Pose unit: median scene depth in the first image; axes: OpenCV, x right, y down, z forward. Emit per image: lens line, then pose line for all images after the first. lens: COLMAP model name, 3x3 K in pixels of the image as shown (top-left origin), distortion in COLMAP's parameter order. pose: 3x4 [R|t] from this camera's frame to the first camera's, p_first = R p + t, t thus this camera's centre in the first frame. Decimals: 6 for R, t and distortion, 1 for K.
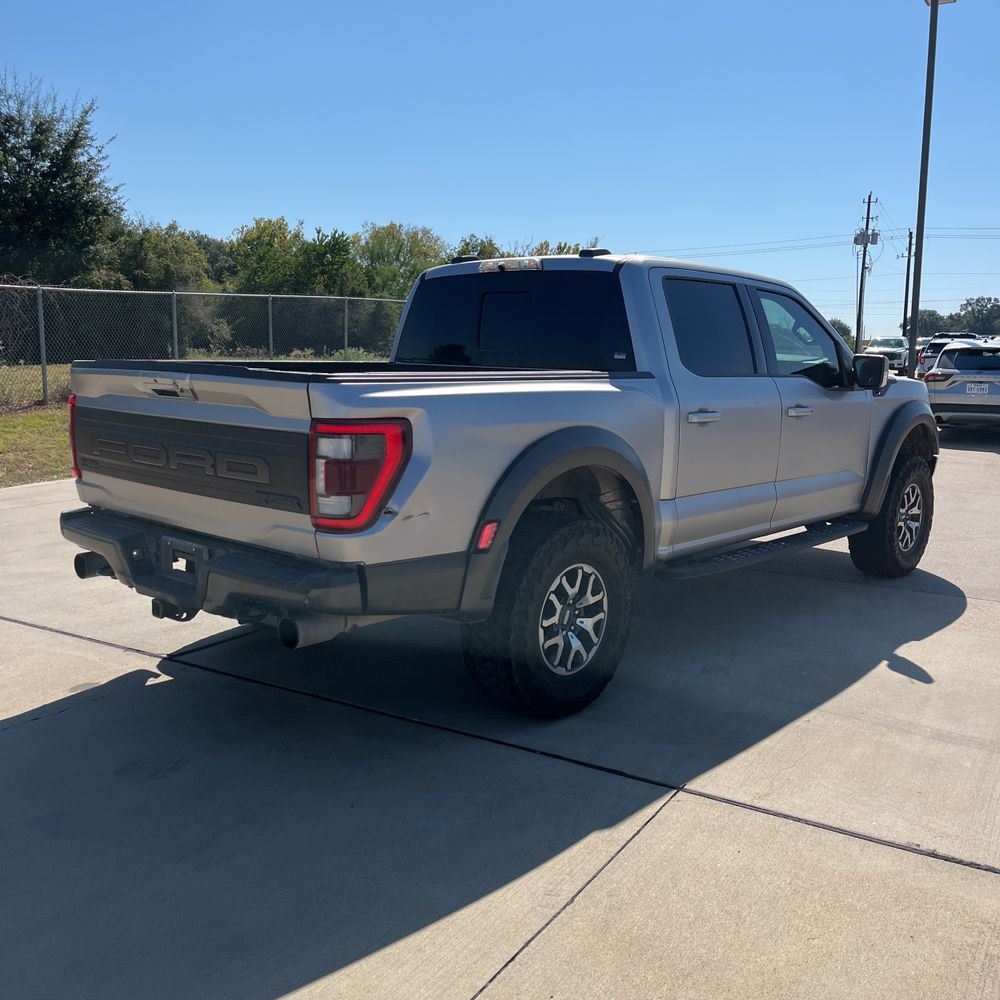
lens RADIAL K [[1022.9, 0, 508.6], [0, 1022.9, 500.4], [0, 0, 1]] dist [0.025659, 0.000000]
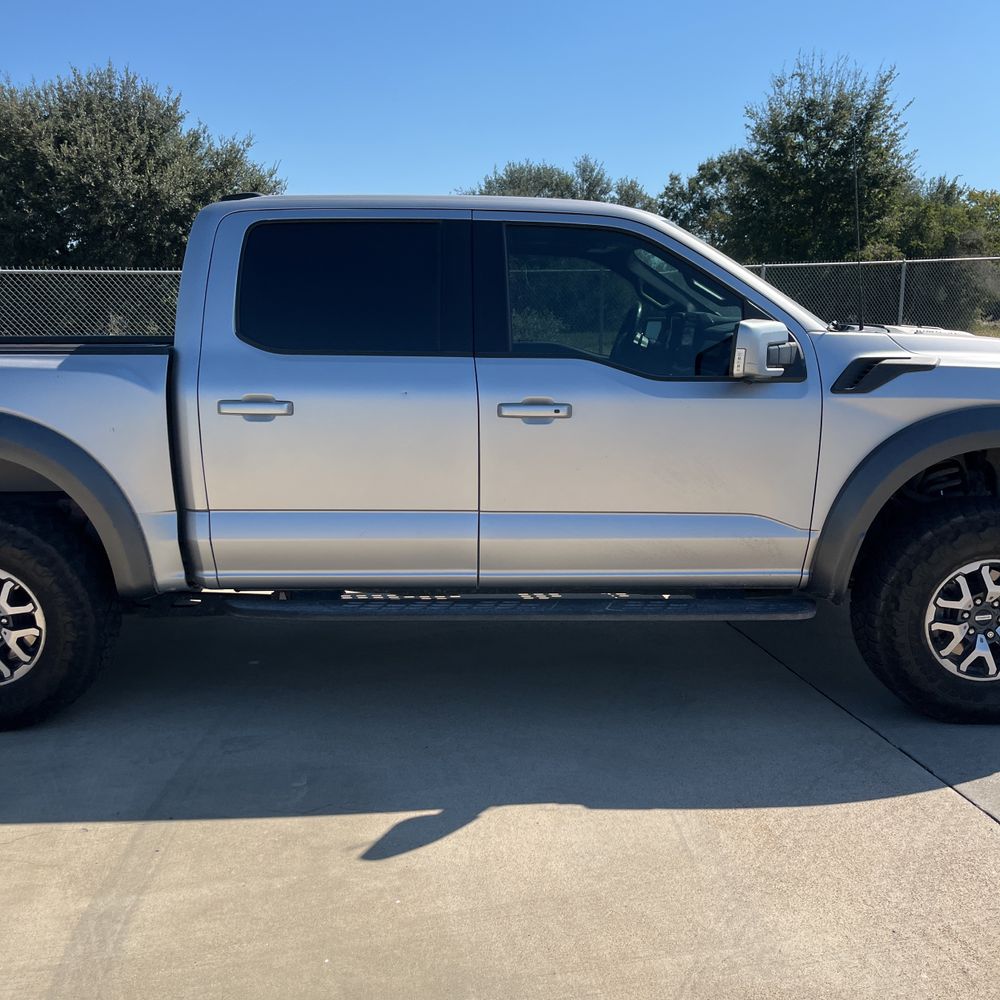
lens RADIAL K [[1022.9, 0, 503.9], [0, 1022.9, 506.2], [0, 0, 1]] dist [0.025659, 0.000000]
pose [[0.667758, 0.116735, -0.735168, 0.872722], [-0.095984, 0.992885, 0.070474, -0.080679], [0.738164, 0.023505, 0.674211, 0.632877]]
